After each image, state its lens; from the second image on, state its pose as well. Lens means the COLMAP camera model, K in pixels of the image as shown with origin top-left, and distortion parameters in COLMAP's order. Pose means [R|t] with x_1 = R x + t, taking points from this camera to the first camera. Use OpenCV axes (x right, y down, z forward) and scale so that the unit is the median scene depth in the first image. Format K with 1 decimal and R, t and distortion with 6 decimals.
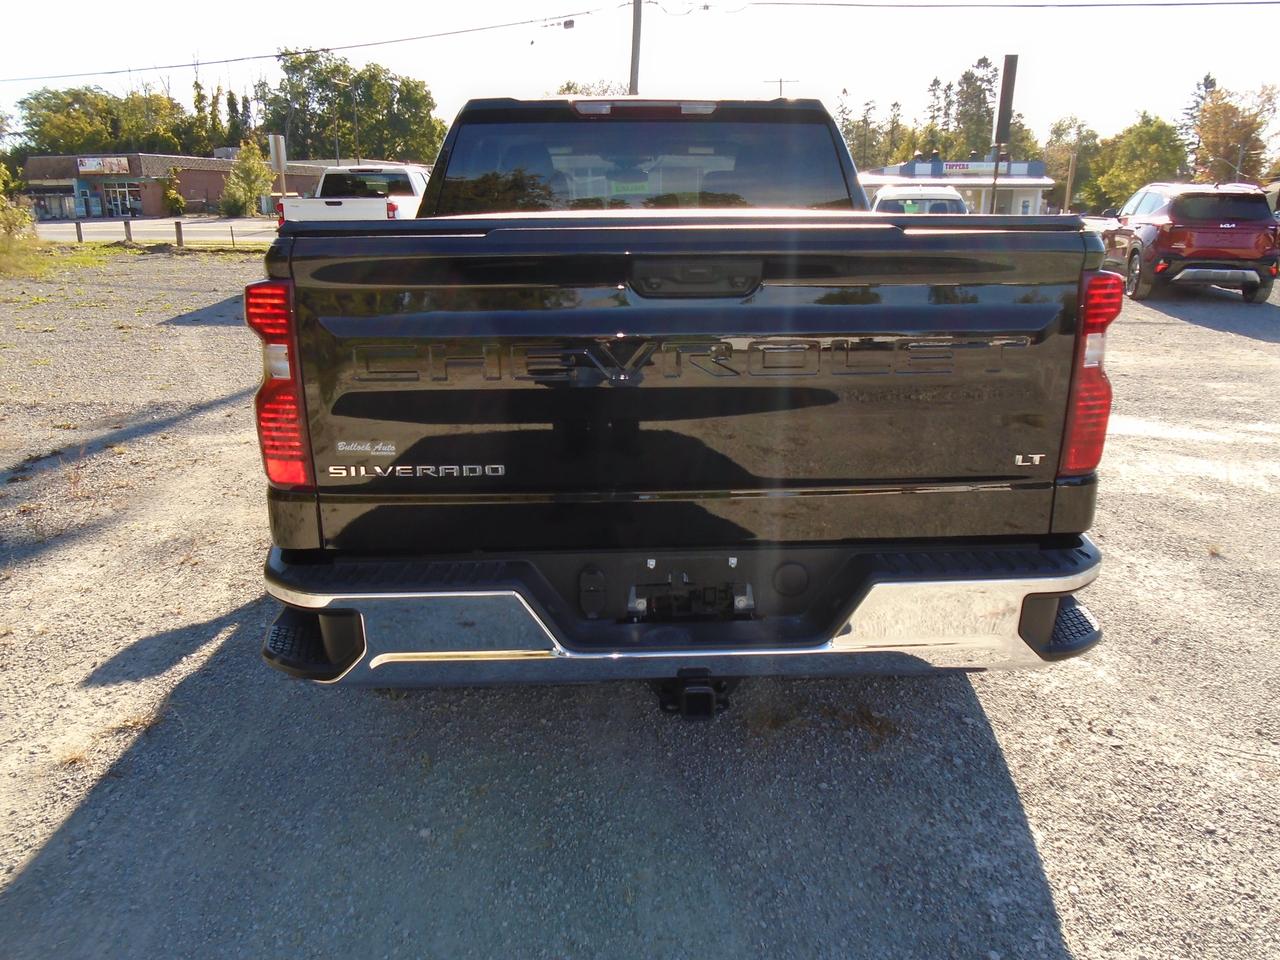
lens RADIAL K [[997.6, 0, 639.5], [0, 997.6, 482.2], [0, 0, 1]] dist [-0.008809, 0.001073]
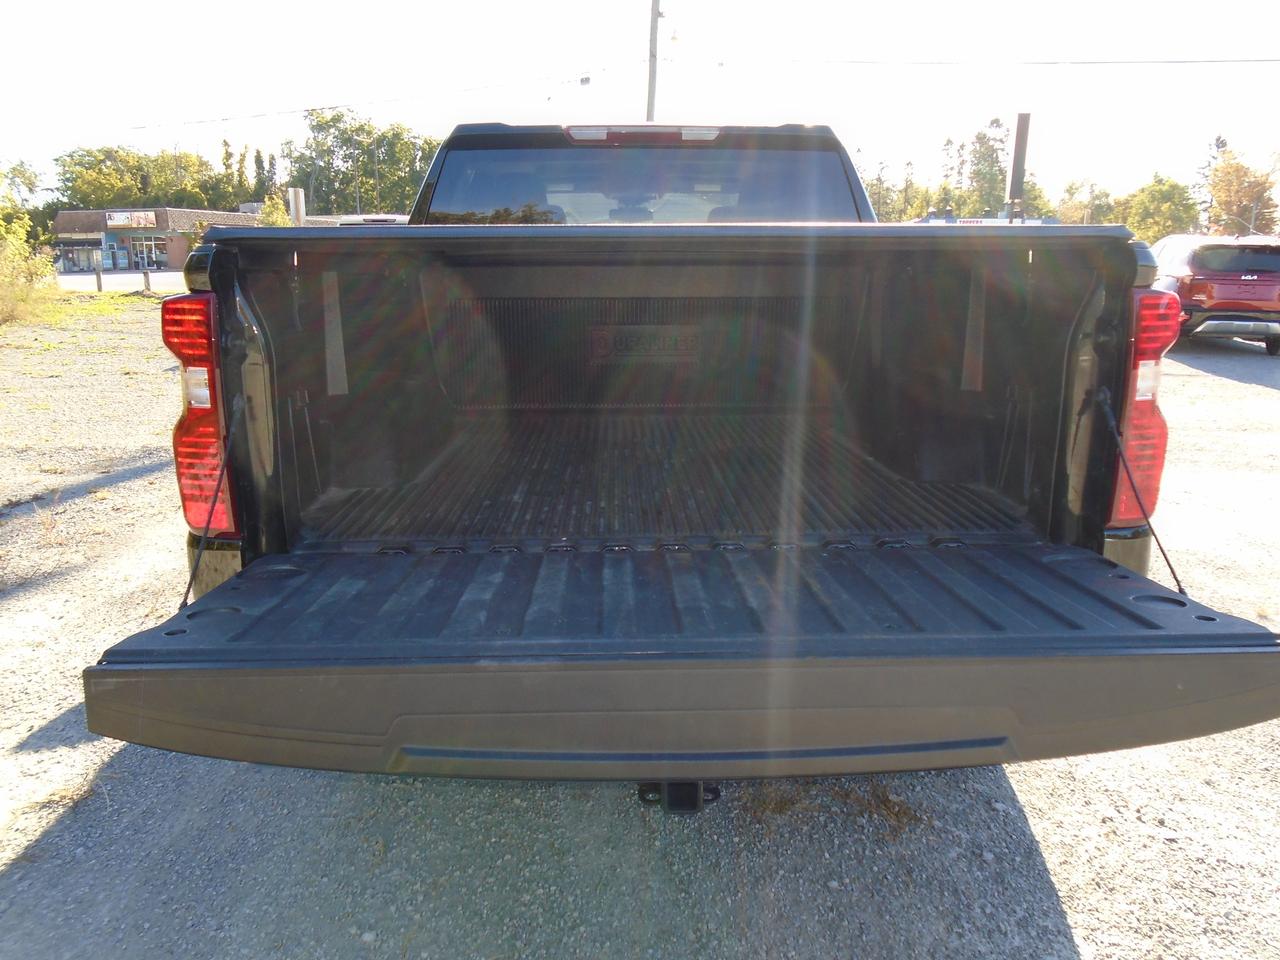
lens RADIAL K [[997.6, 0, 639.9], [0, 997.6, 478.1], [0, 0, 1]] dist [-0.008809, 0.001073]
pose [[0.999864, 0.007393, -0.014772, 0.023814], [-0.008213, 0.998381, -0.056285, 0.001992], [0.014332, 0.056398, 0.998305, 0.100959]]
